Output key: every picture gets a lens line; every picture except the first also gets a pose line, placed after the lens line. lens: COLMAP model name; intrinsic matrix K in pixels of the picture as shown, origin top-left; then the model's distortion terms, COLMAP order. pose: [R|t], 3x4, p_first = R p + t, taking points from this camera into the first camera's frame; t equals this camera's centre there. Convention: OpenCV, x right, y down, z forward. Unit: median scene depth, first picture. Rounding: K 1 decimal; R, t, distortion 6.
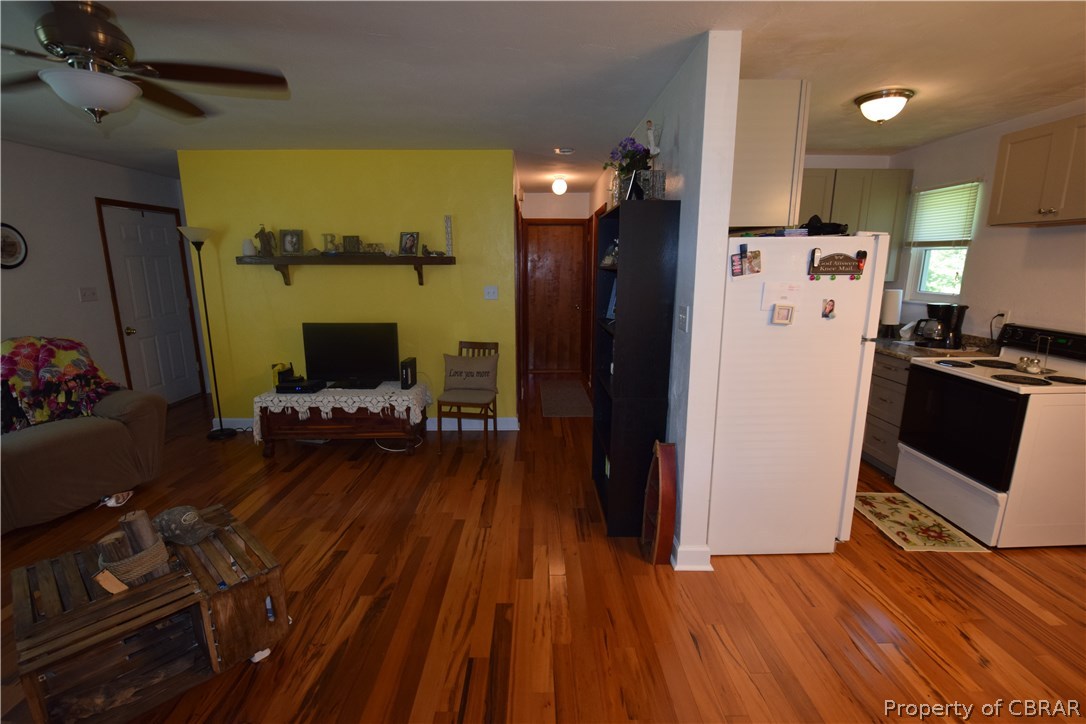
lens RADIAL K [[473.4, 0, 540.5], [0, 473.4, 364.6], [0, 0, 1]] dist [0.019293, -0.024914]
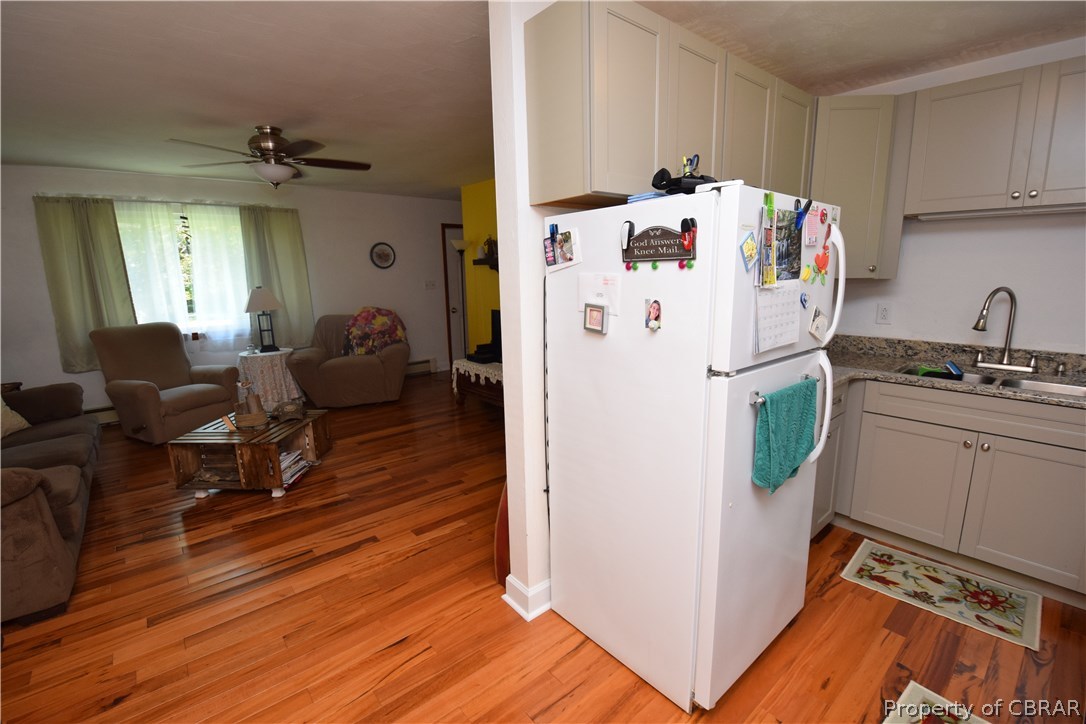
lens RADIAL K [[473.4, 0, 540.5], [0, 473.4, 364.6], [0, 0, 1]] dist [0.019293, -0.024914]
pose [[0.635490, 0.140294, -0.759256, 0.719356], [-0.141687, 0.987844, 0.063941, -0.050366], [0.758997, 0.066943, 0.647643, 0.341902]]
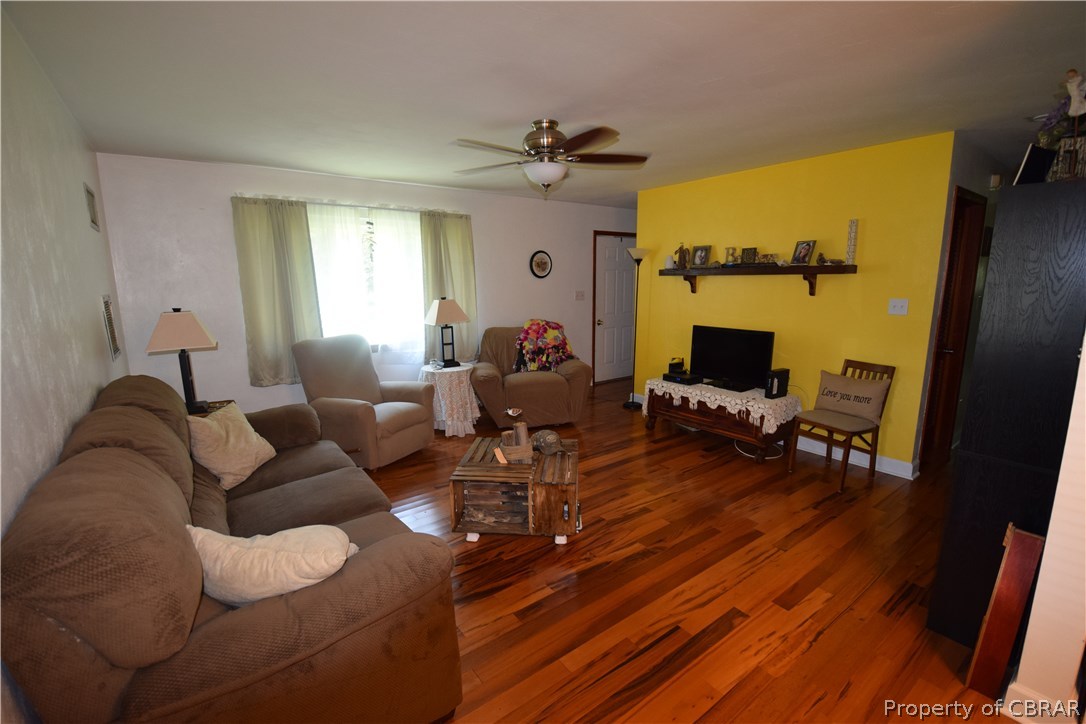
lens RADIAL K [[473.4, 0, 540.5], [0, 473.4, 364.6], [0, 0, 1]] dist [0.019293, -0.024914]
pose [[0.588551, 0.142416, -0.795817, 0.272110], [-0.158540, 0.985581, 0.059126, -0.001436], [0.792762, 0.091370, 0.602644, 0.008429]]
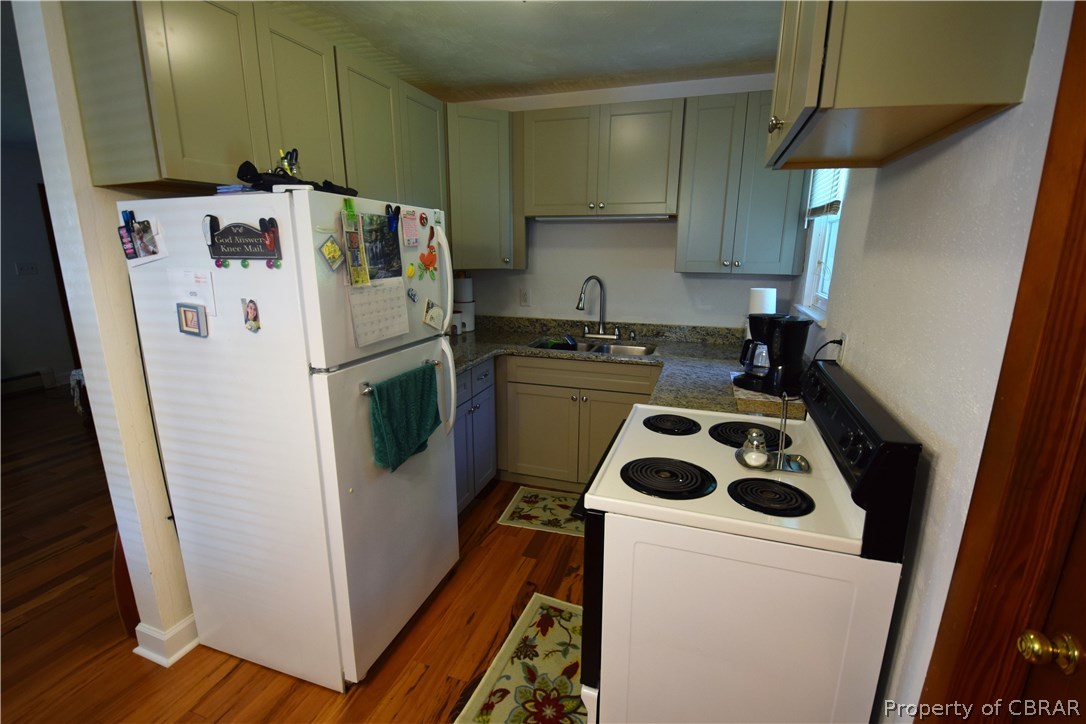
lens RADIAL K [[486.6, 0, 540.6], [0, 486.6, 364.2], [0, 0, 1]] dist [0.020551, -0.027908]
pose [[0.943512, 0.084735, -0.320319, 0.836432], [-0.075656, 0.996303, 0.040706, -0.077196], [0.322584, -0.014172, 0.946435, 0.374664]]
